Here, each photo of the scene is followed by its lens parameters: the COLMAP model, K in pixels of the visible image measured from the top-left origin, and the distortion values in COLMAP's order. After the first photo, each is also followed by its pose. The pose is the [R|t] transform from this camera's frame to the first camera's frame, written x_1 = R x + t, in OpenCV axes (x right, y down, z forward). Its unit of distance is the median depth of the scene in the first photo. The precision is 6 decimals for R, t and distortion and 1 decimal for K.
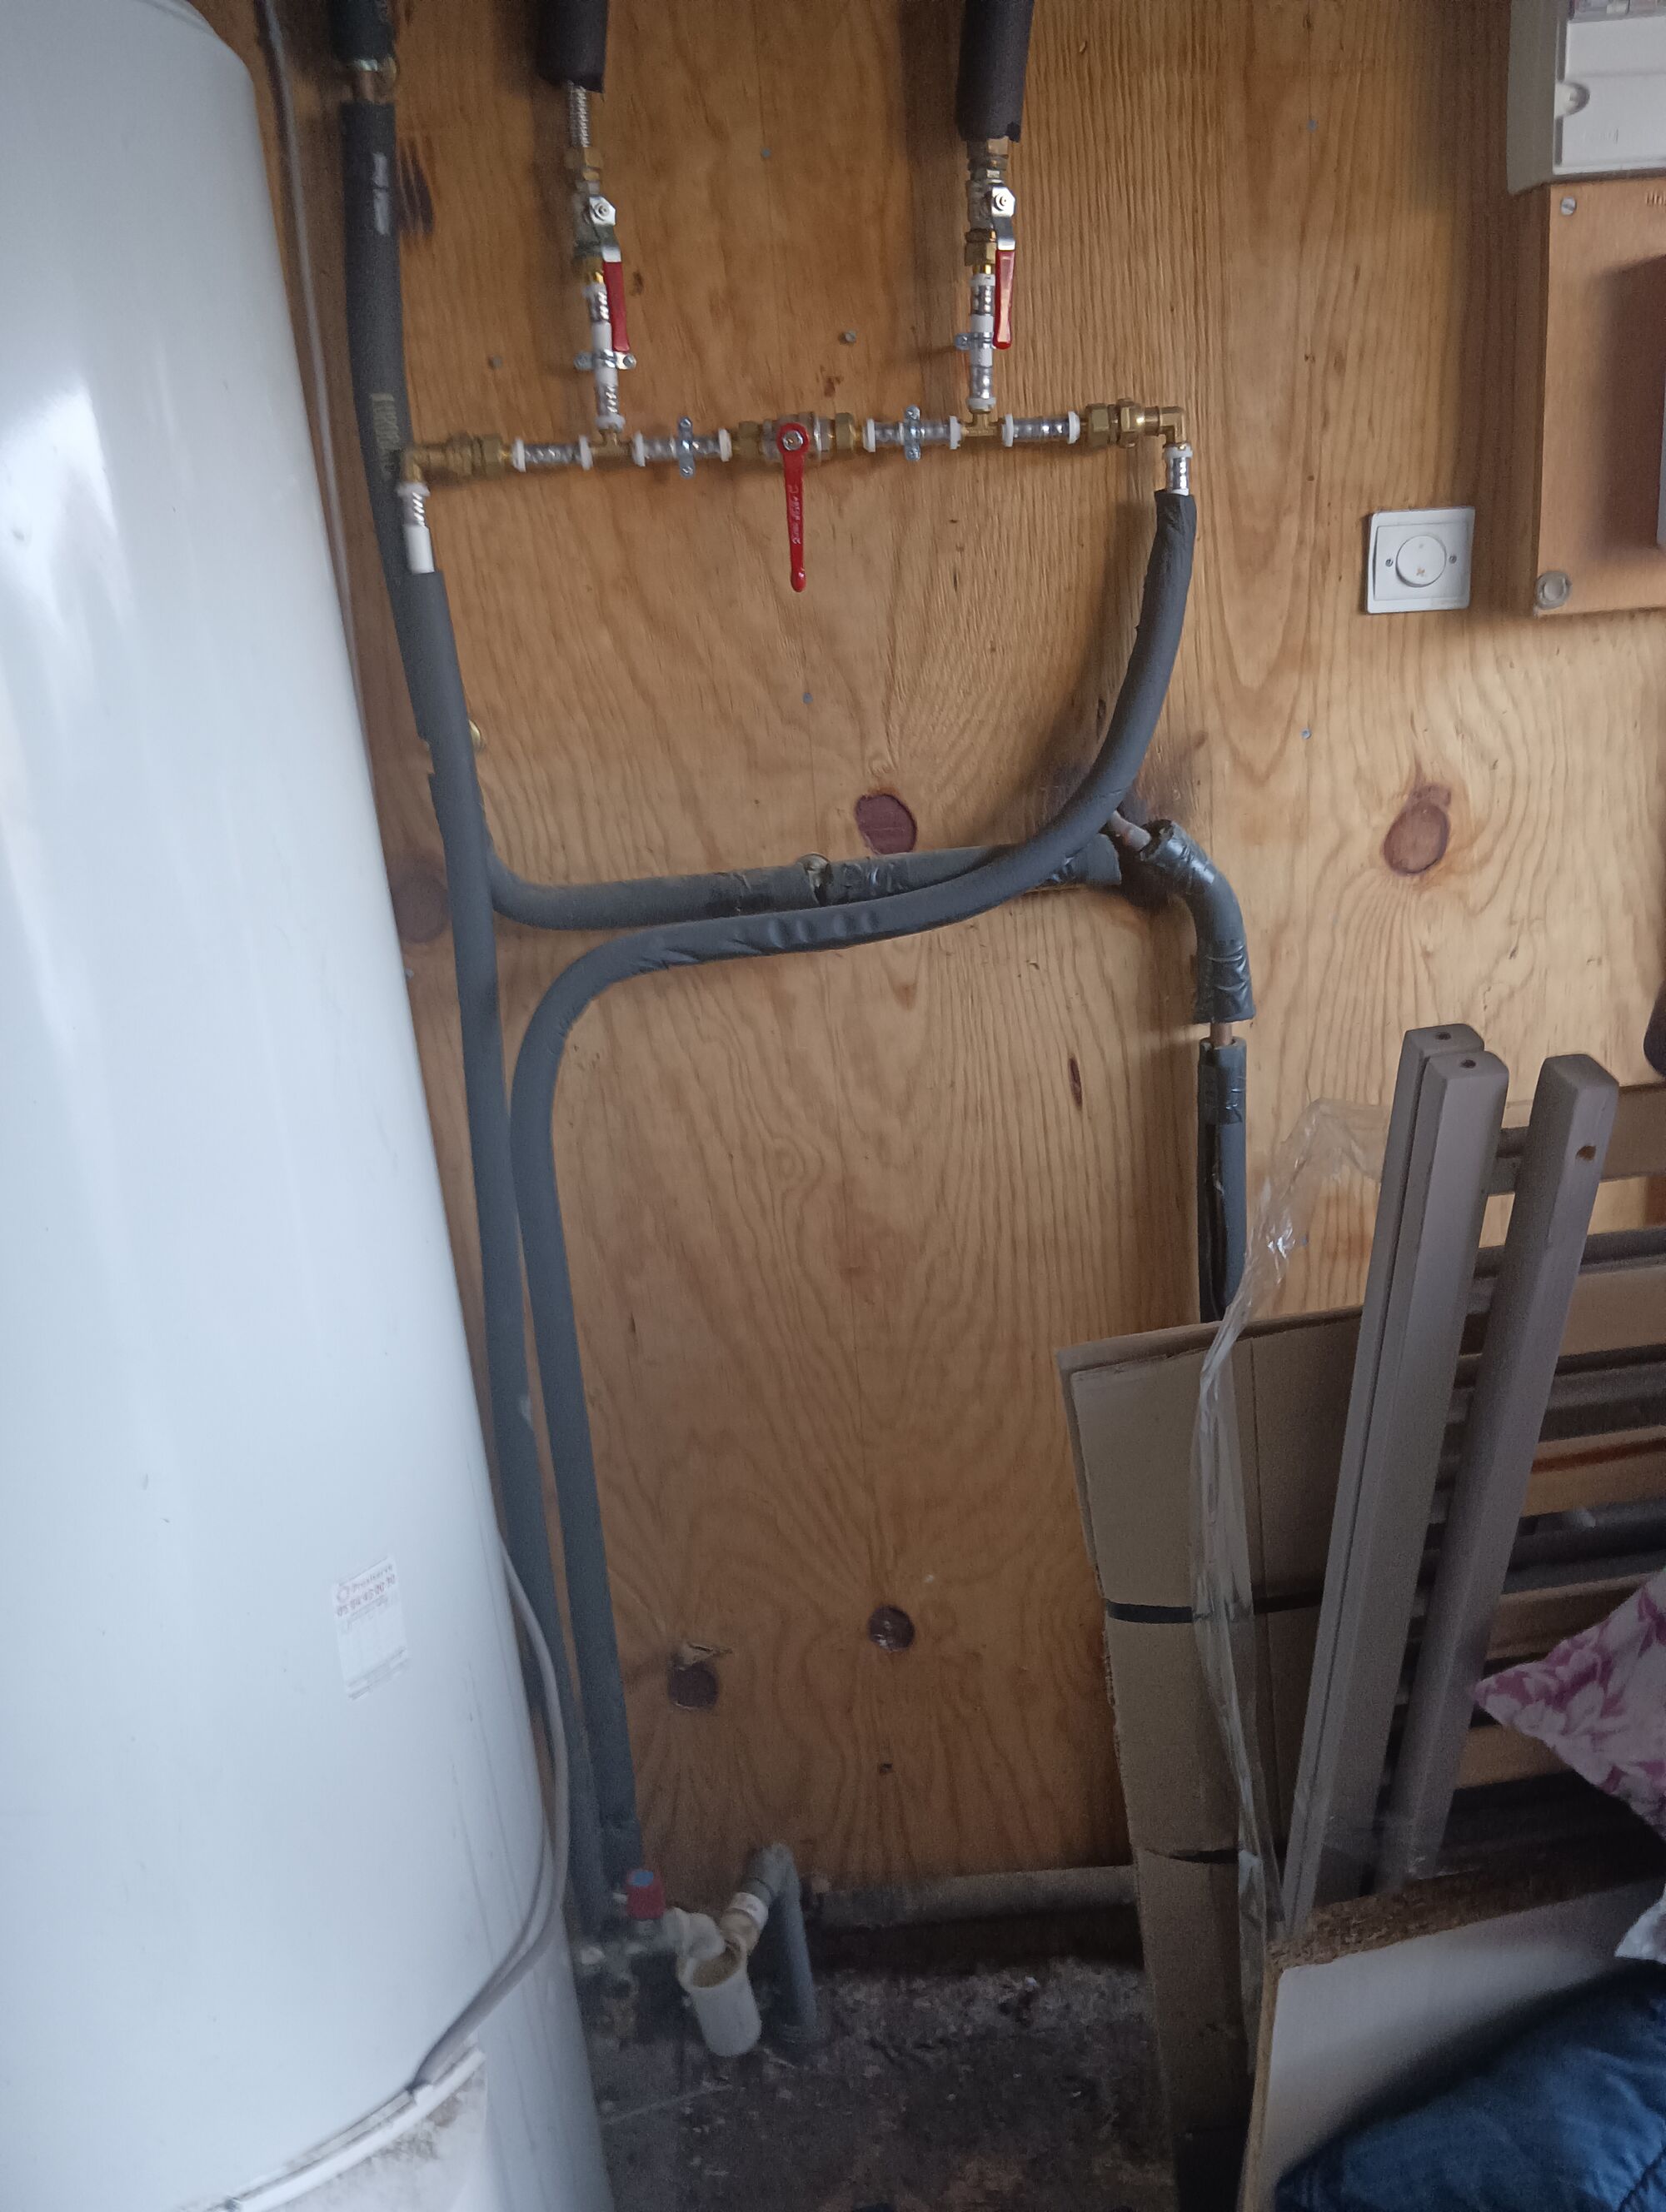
lens RADIAL K [[1834.0, 0, 847.1], [0, 1834.0, 1116.3], [0, 0, 1]] dist [0.099975, -0.202693]
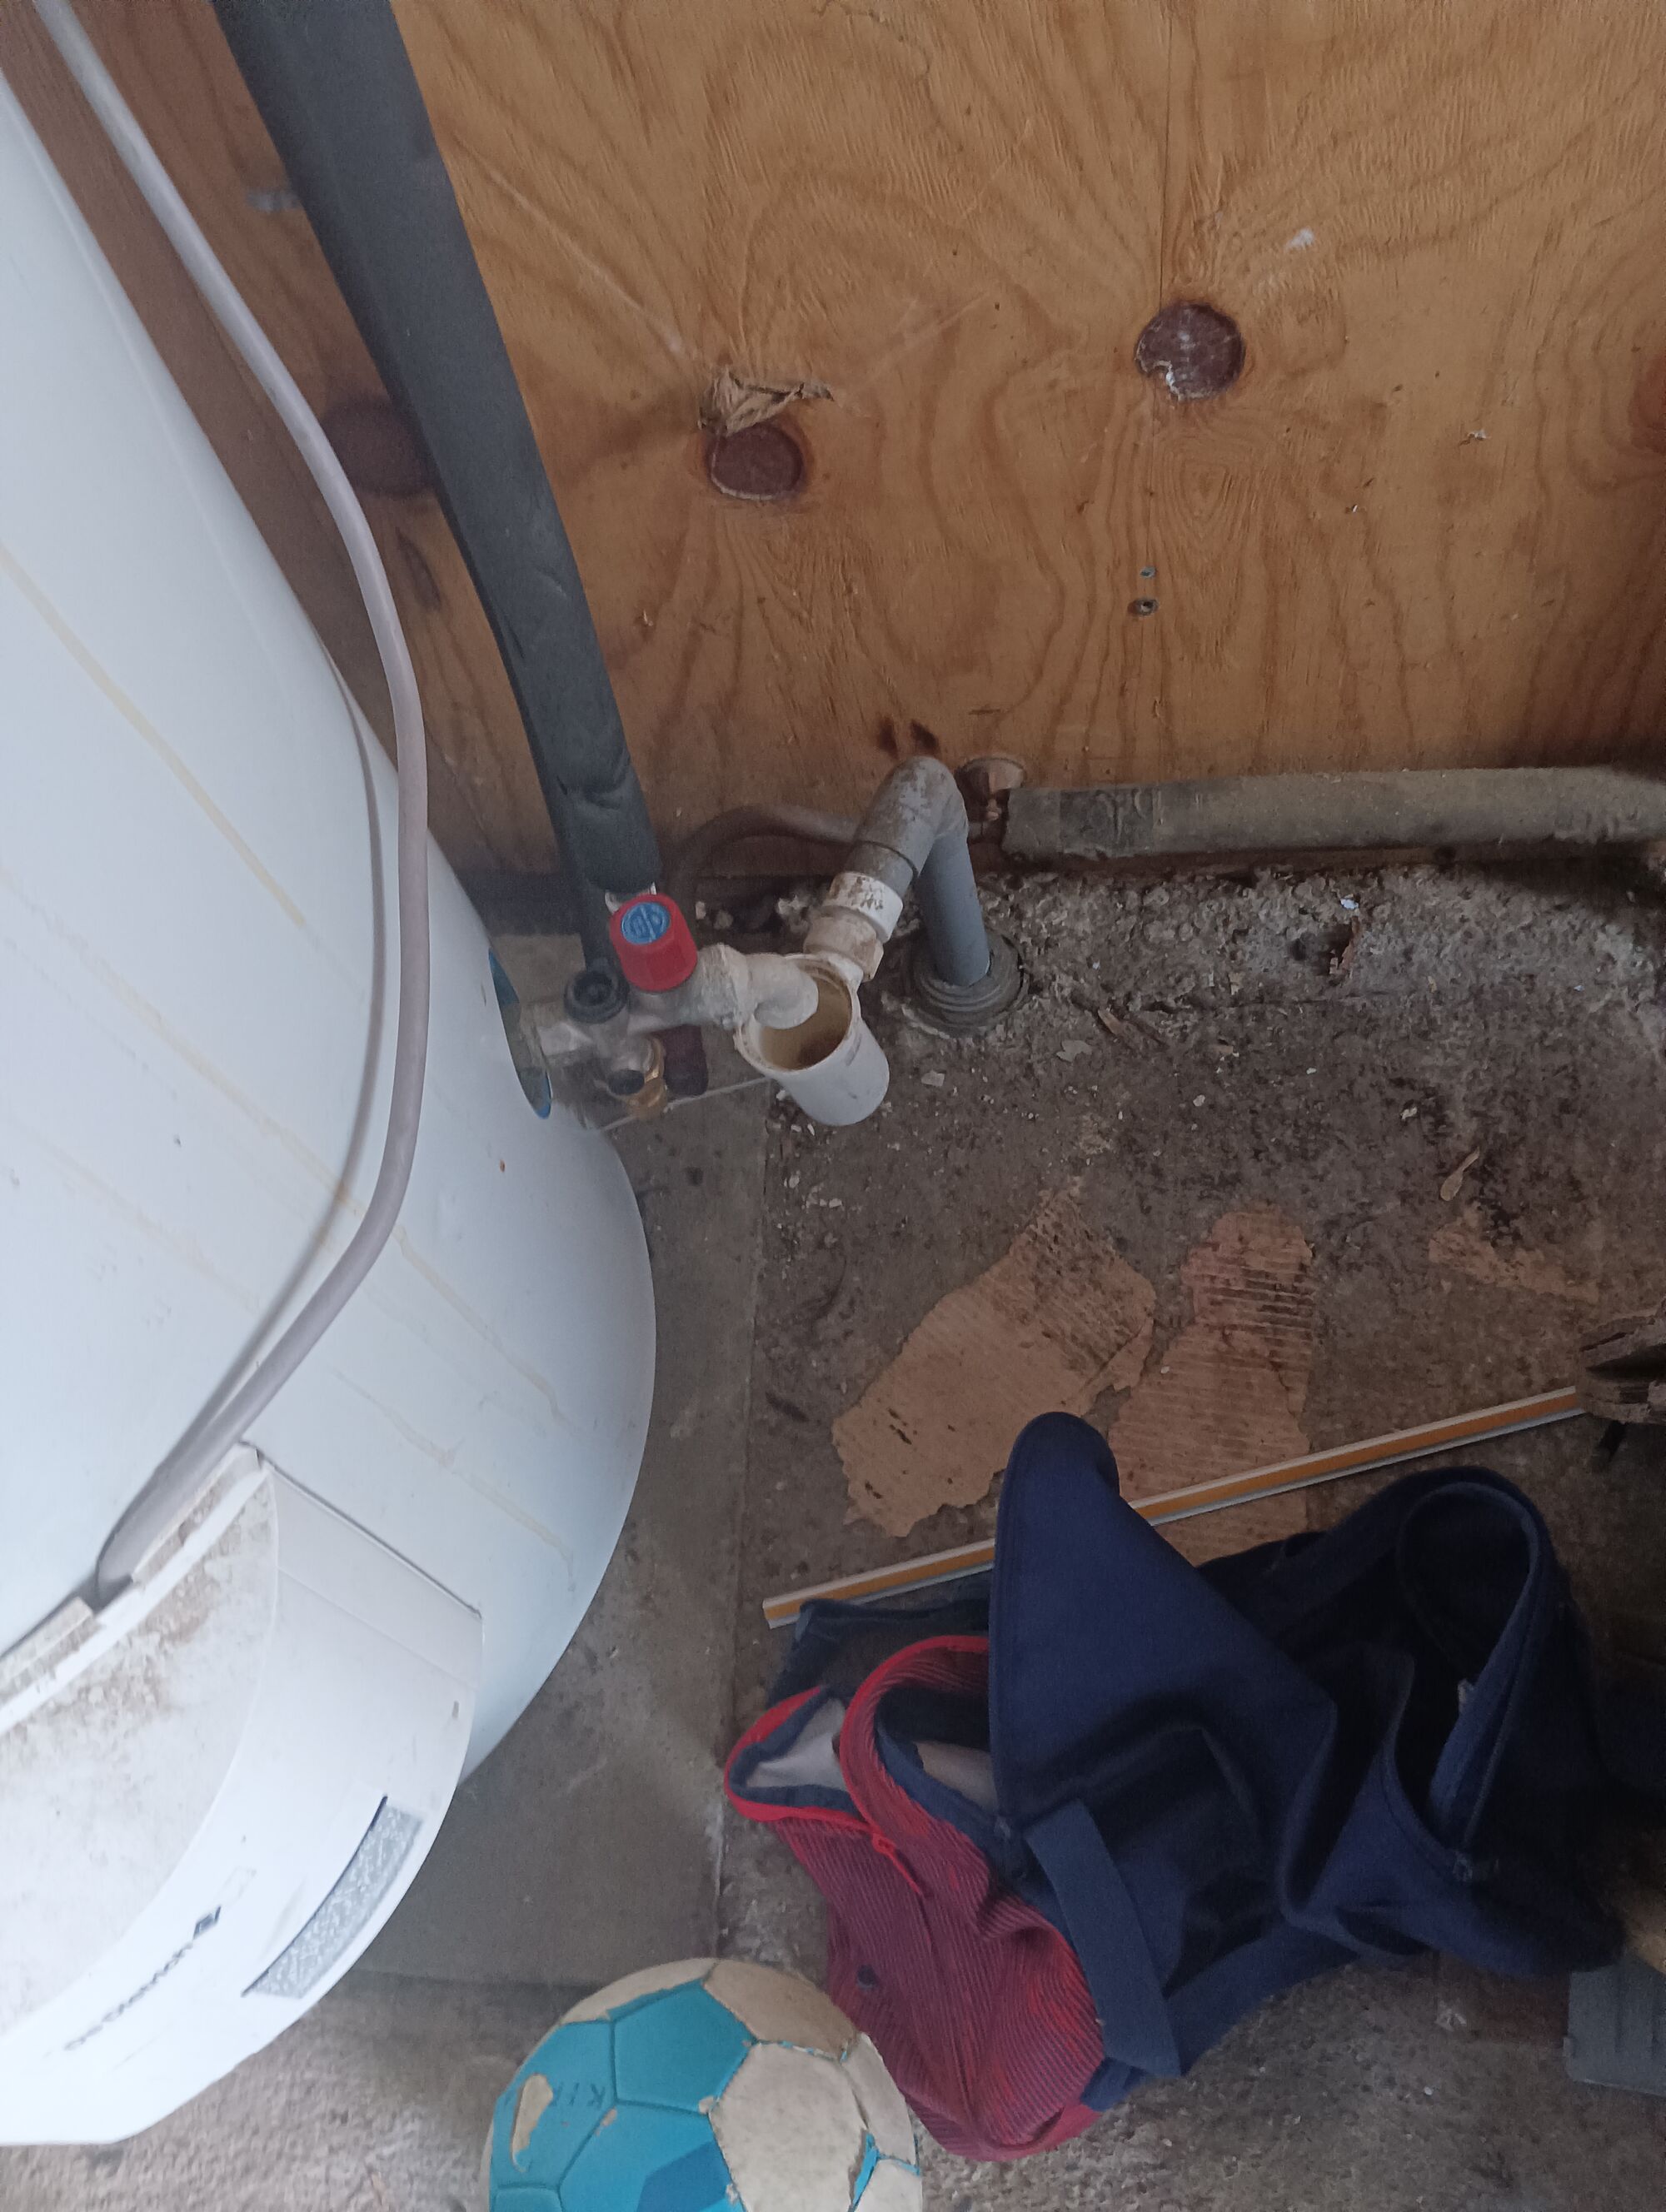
lens RADIAL K [[1779.5, 0, 871.1], [0, 1779.5, 1077.0], [0, 0, 1]] dist [0.126764, -0.243172]
pose [[0.996664, 0.050353, -0.064224, -0.017540], [0.012034, 0.687682, 0.725913, 0.093615], [0.080717, -0.724264, 0.684782, 0.640623]]
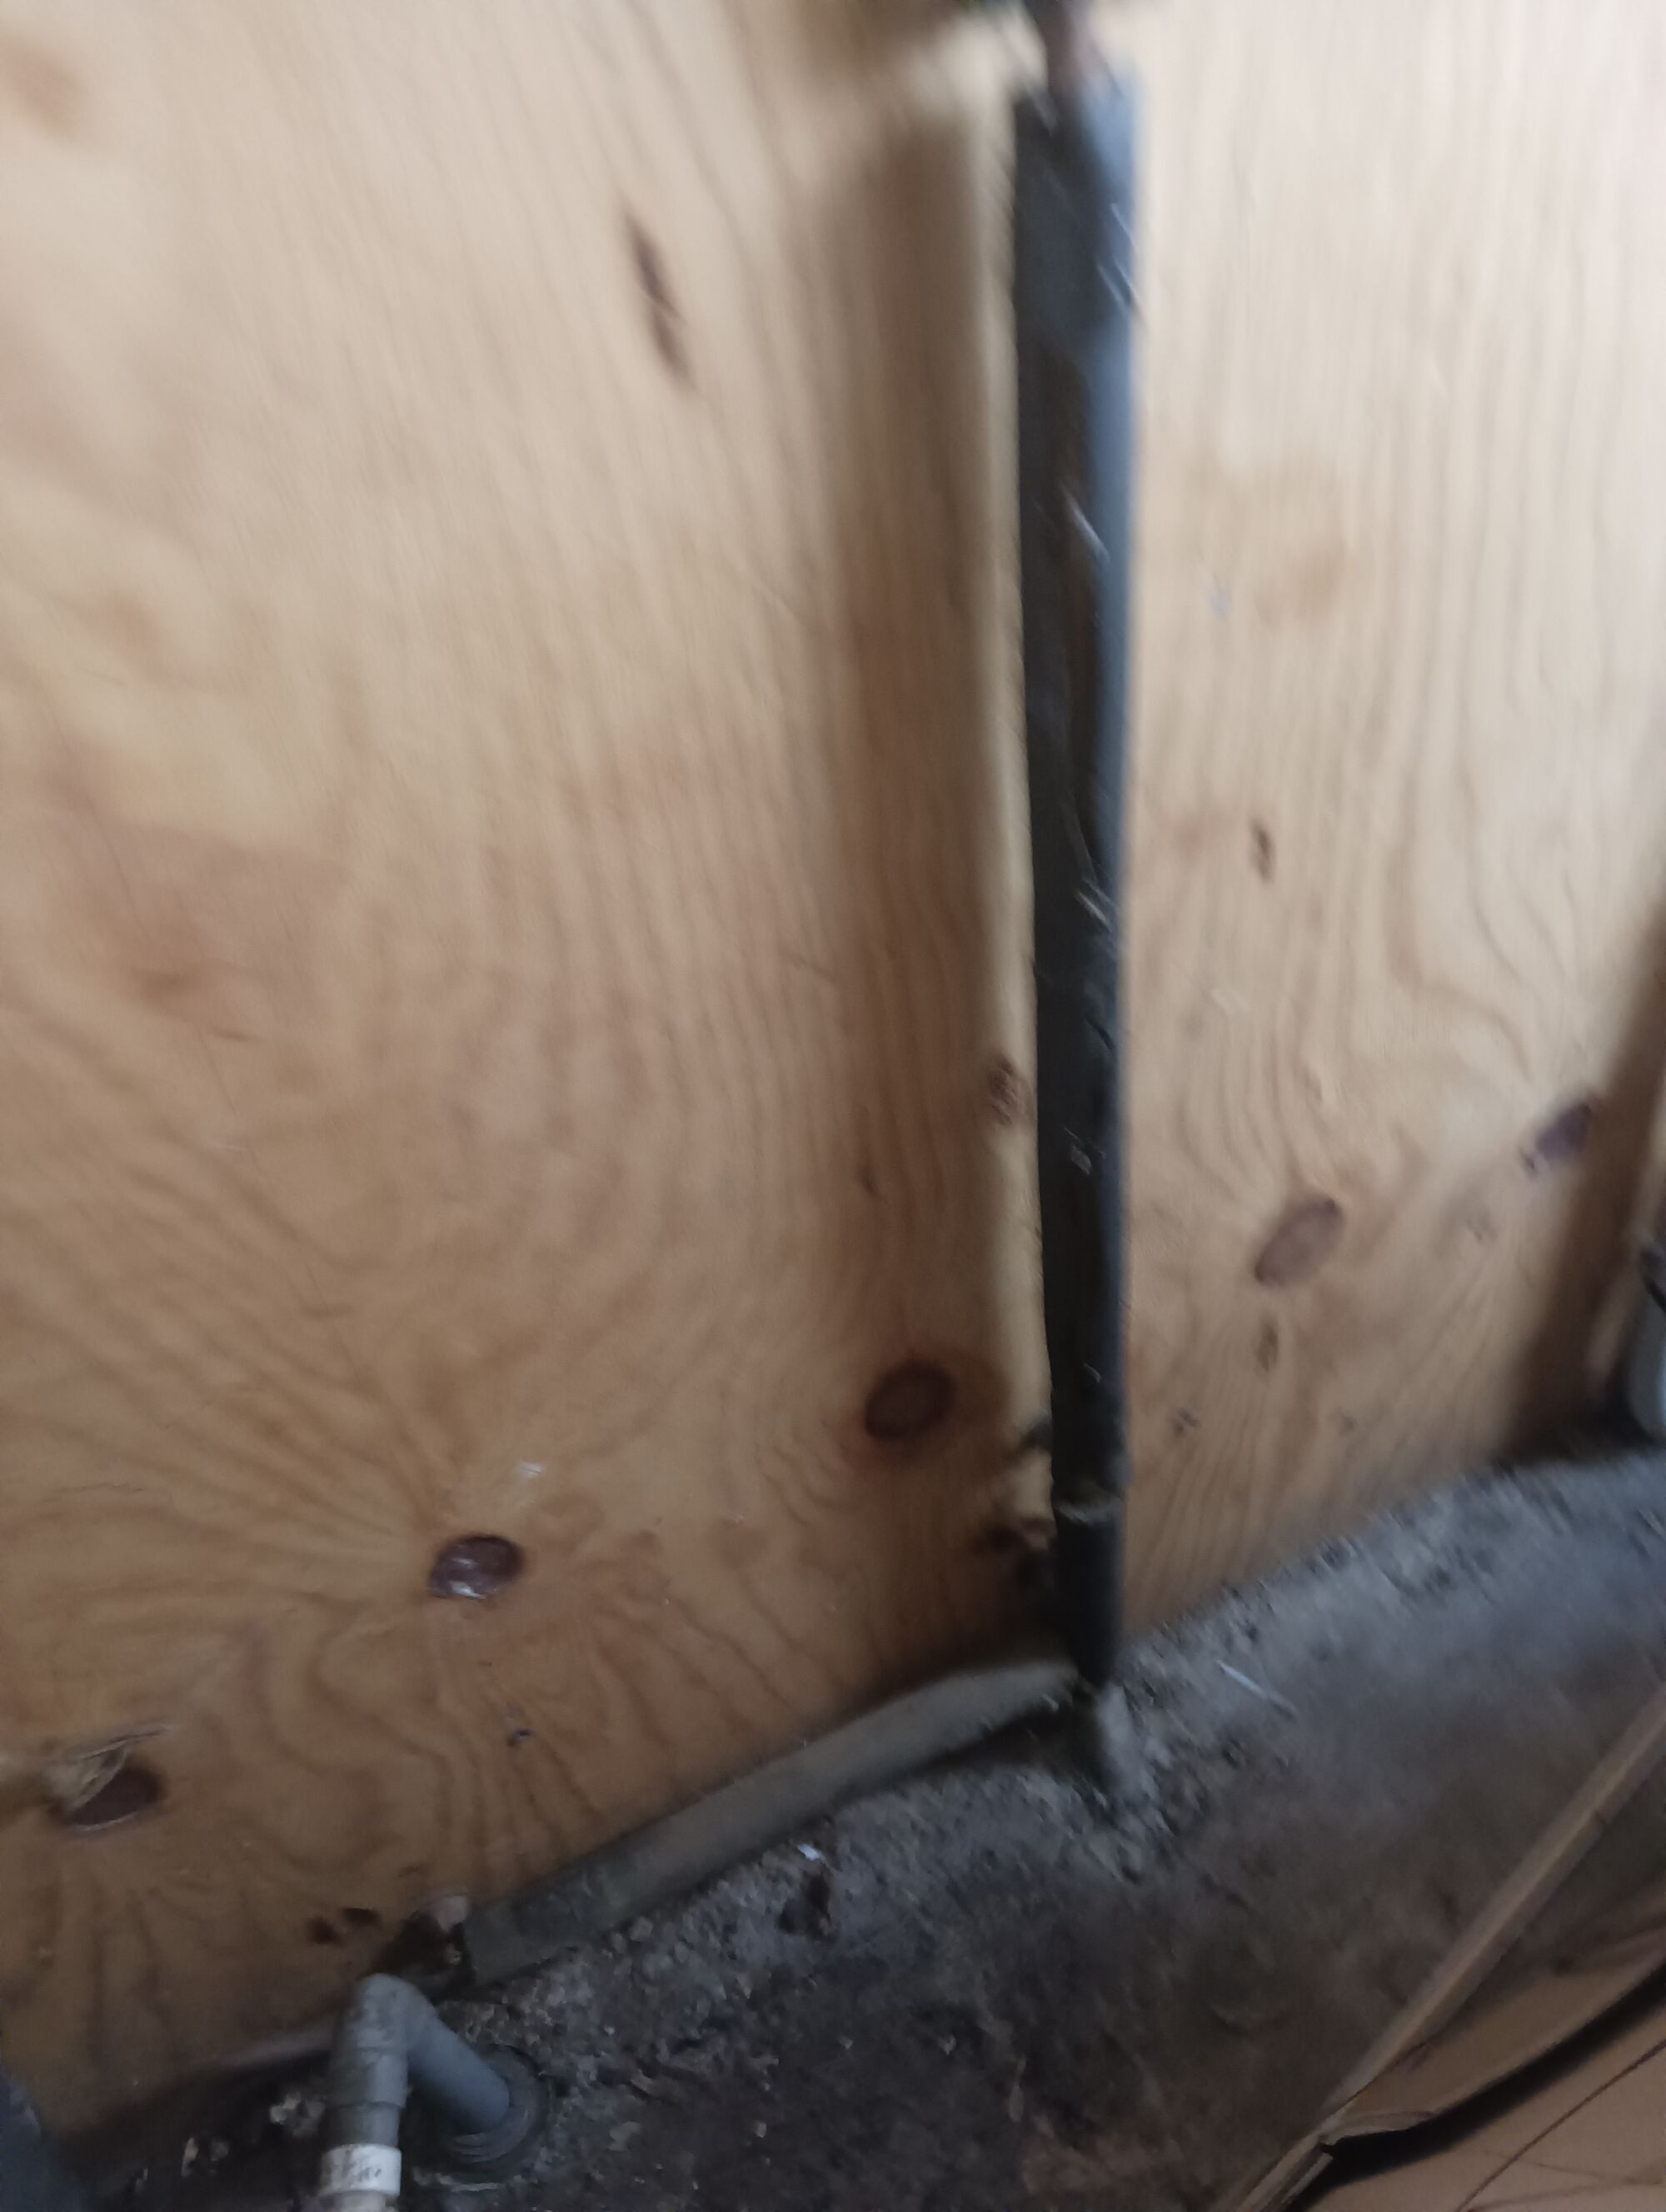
lens RADIAL K [[1785.8, 0, 806.8], [0, 1785.8, 1109.9], [0, 0, 1]] dist [0.082567, -0.164122]
pose [[0.919845, -0.300683, 0.251944, 0.023178], [0.160821, 0.874845, 0.456927, -0.037499], [-0.357802, -0.379784, 0.853078, 0.673605]]
